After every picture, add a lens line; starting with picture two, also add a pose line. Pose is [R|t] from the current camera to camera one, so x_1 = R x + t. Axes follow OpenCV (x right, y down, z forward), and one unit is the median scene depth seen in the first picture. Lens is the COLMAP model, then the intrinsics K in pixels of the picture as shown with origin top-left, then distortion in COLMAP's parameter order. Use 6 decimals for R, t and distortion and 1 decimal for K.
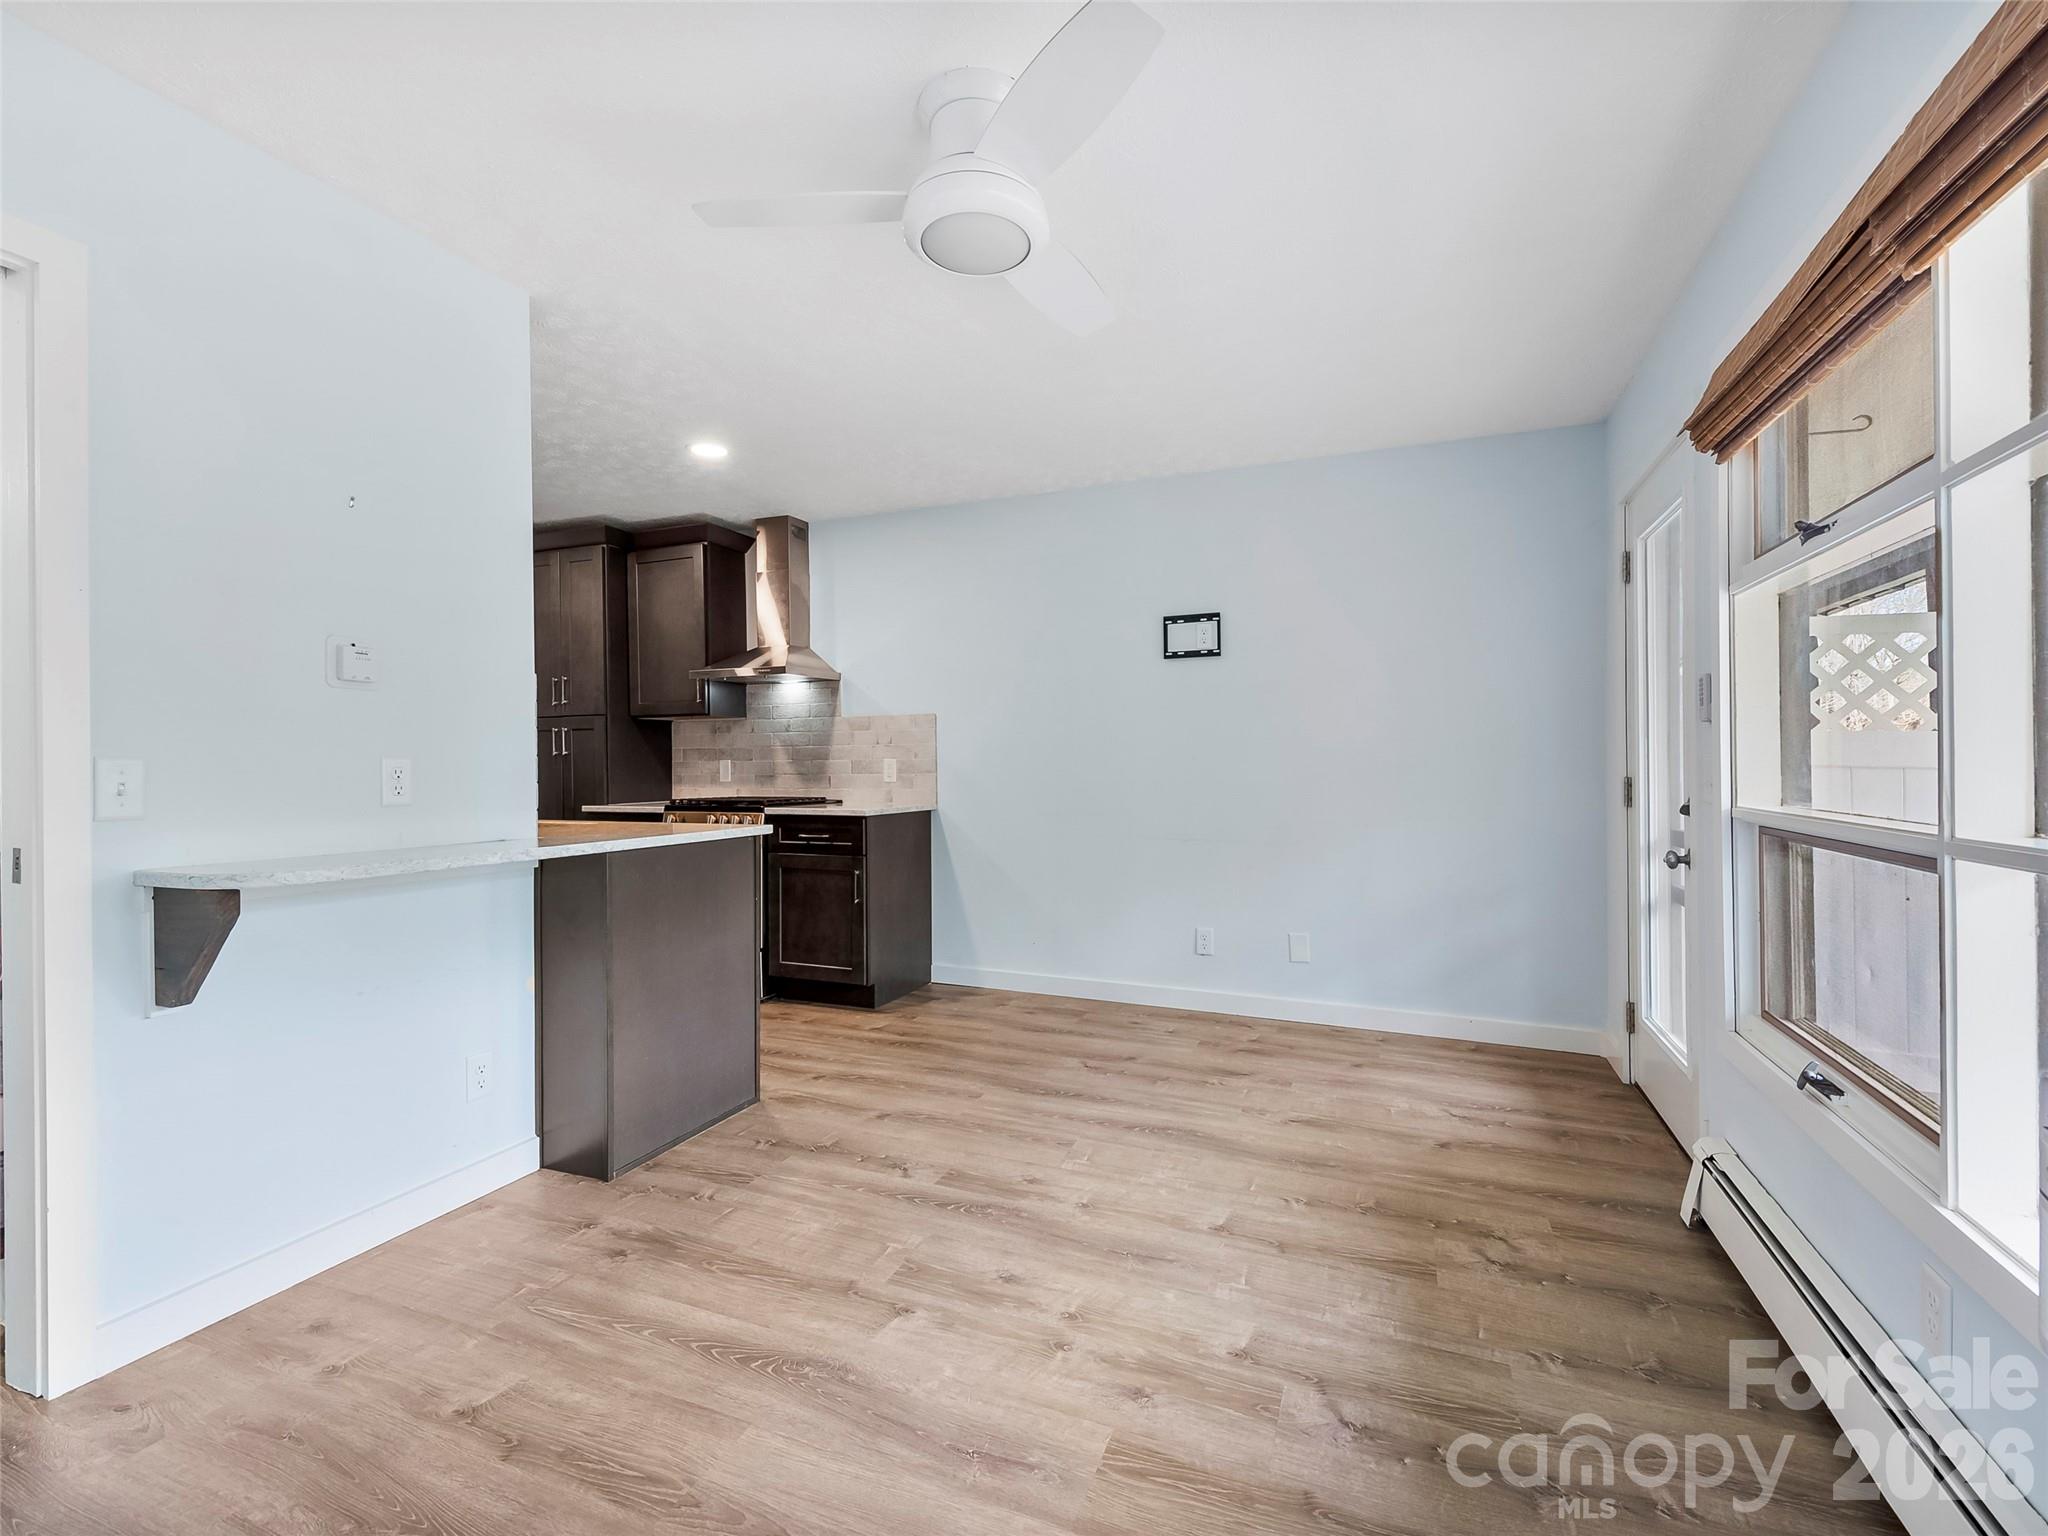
lens RADIAL K [[913.9, 0, 1021.1], [0, 913.9, 766.4], [0, 0, 1]] dist [0.021293, -0.008467]
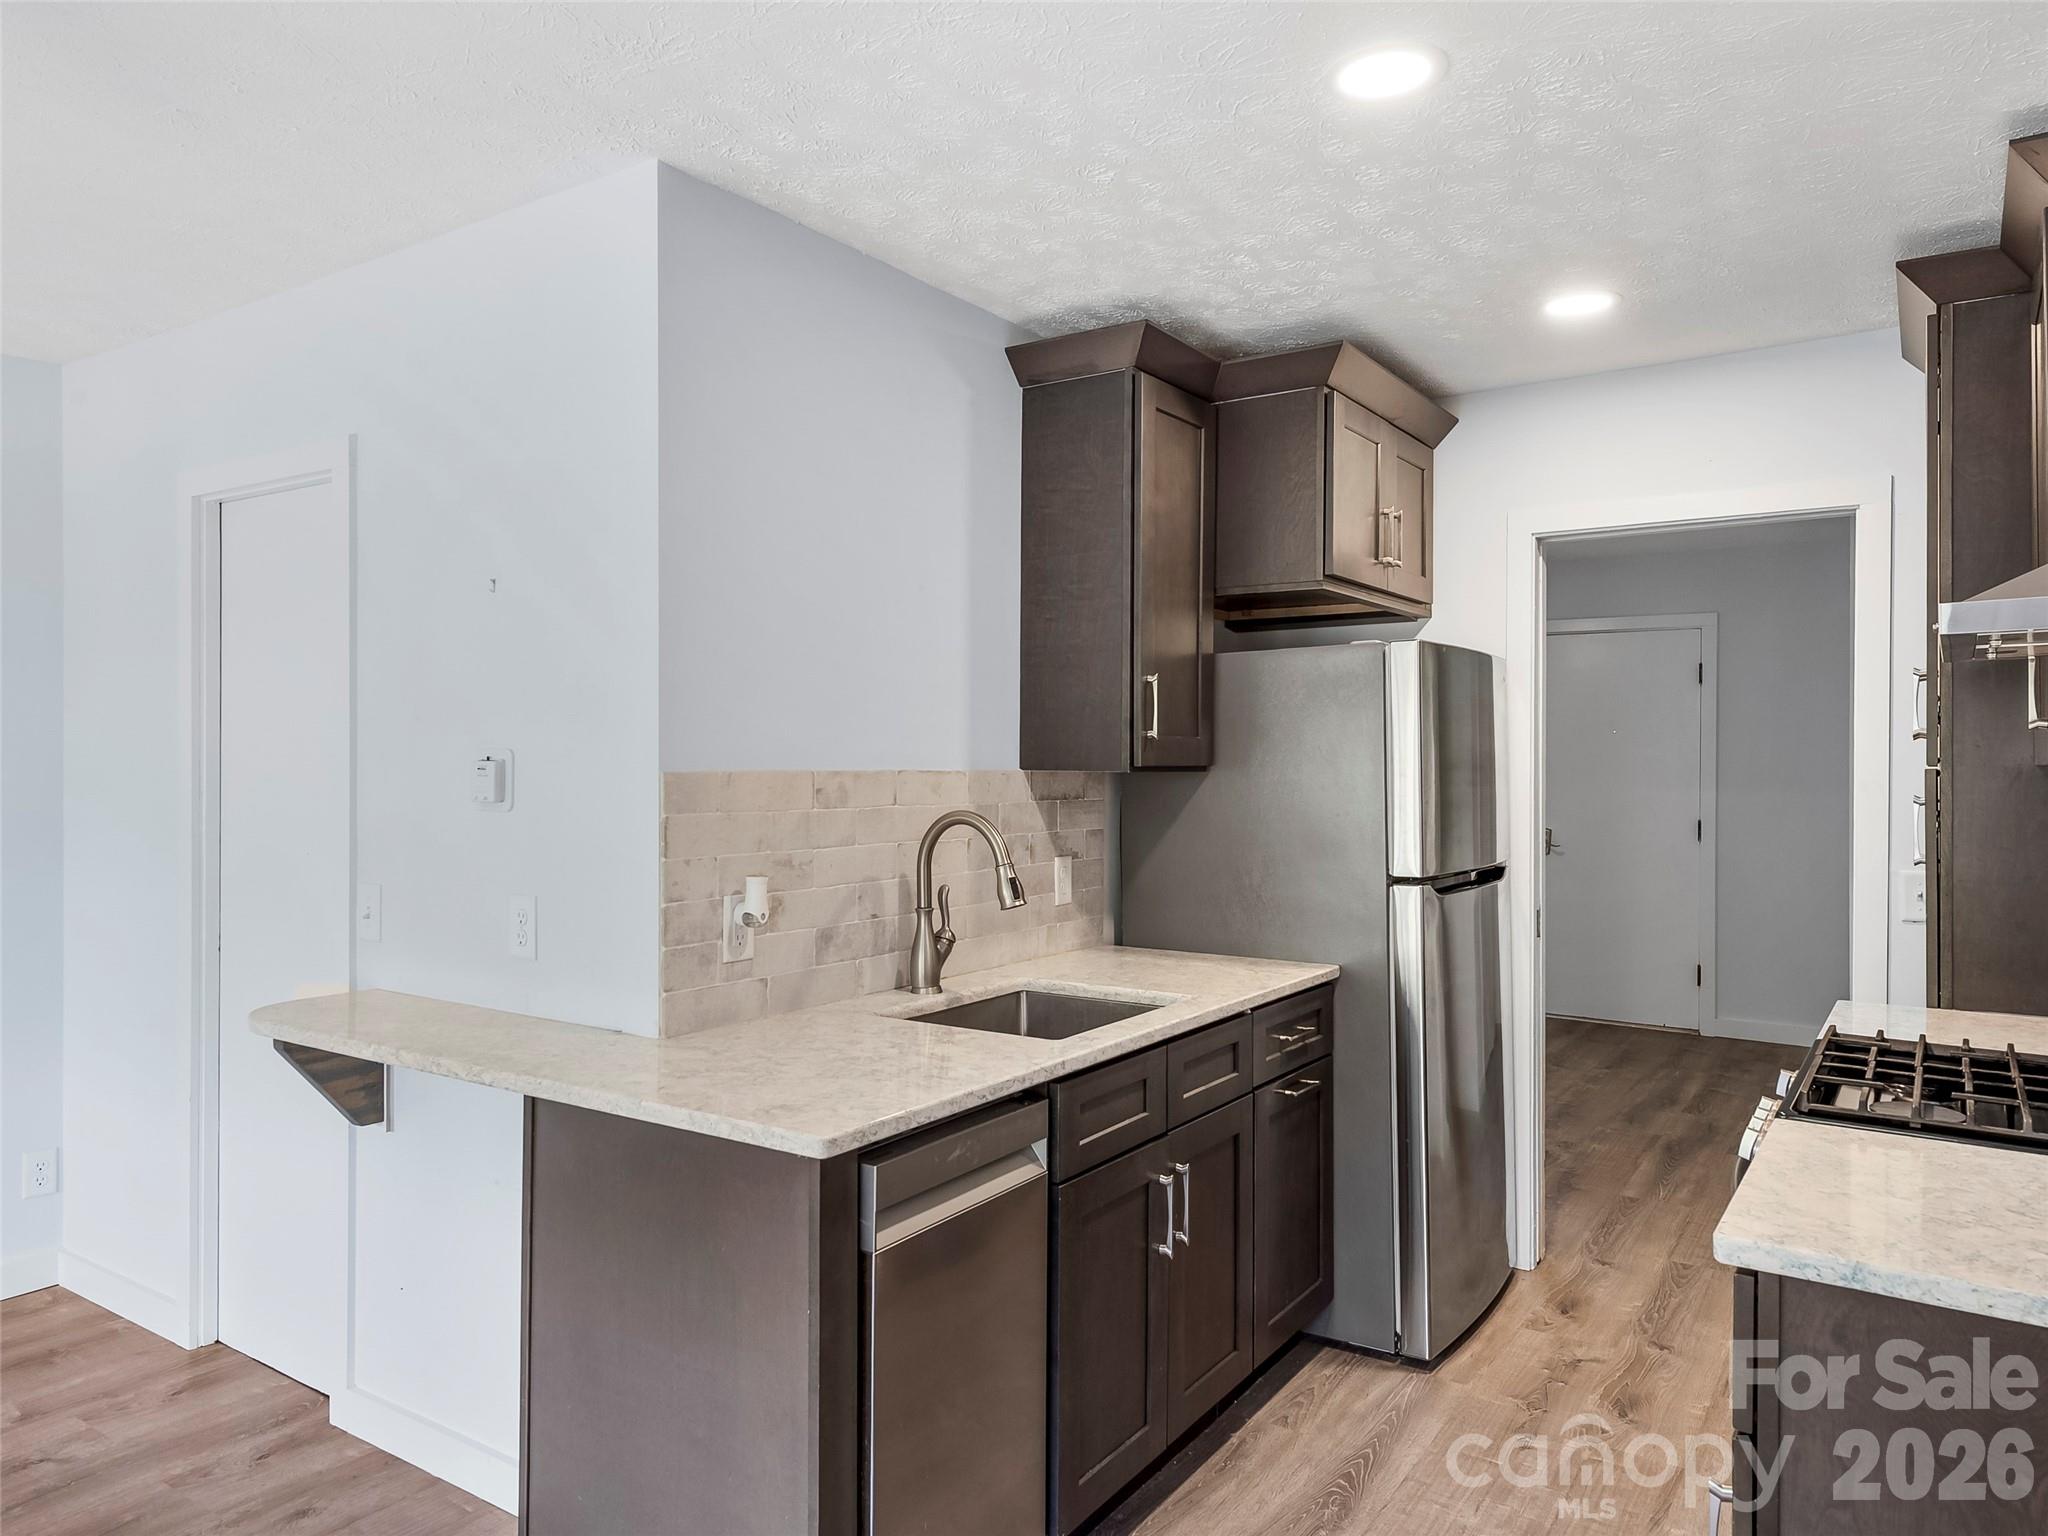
lens RADIAL K [[1356.7, 0, 1024.0], [0, 1356.7, 768.0], [0, 0, 1]] dist [0.019607, -0.004523]
pose [[-0.199049, 0.010513, -0.979933, 0.198008], [-0.003631, 0.999928, 0.011465, -0.072700], [0.979983, 0.005840, -0.198996, 0.893656]]
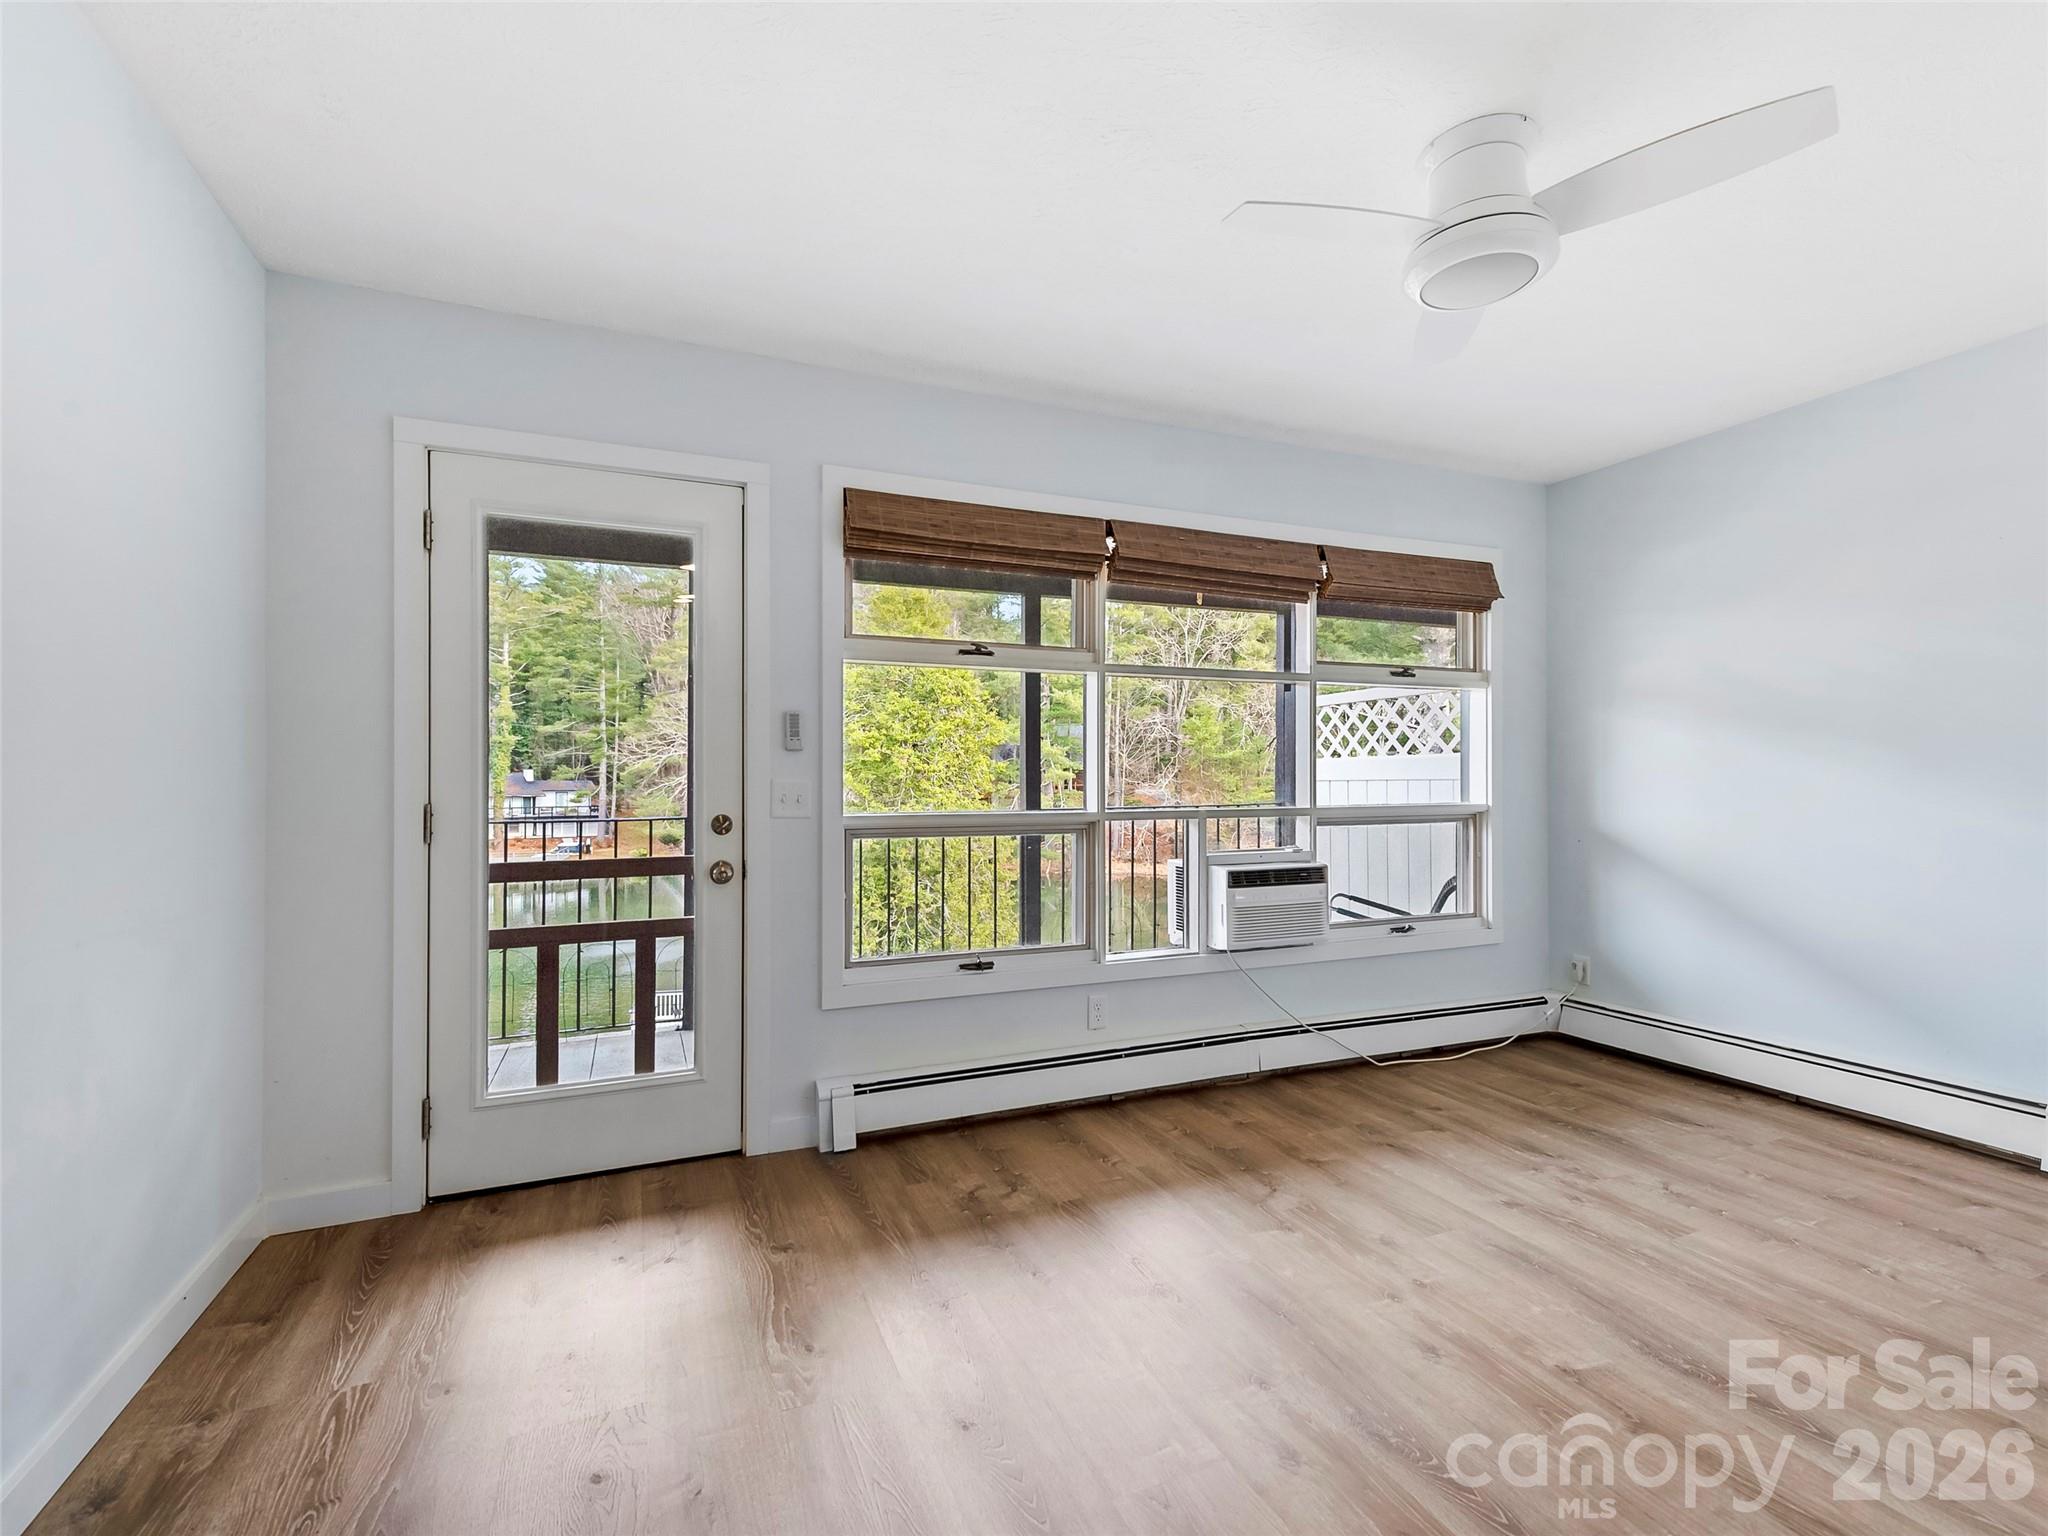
lens RADIAL K [[913.9, 0, 1021.1], [0, 913.9, 766.4], [0, 0, 1]] dist [0.021293, -0.008467]
pose [[-0.711022, 0.012701, 0.703055, -0.184022], [0.006095, 0.999911, -0.011899, -0.006330], [-0.703144, -0.004176, -0.711036, 0.948298]]
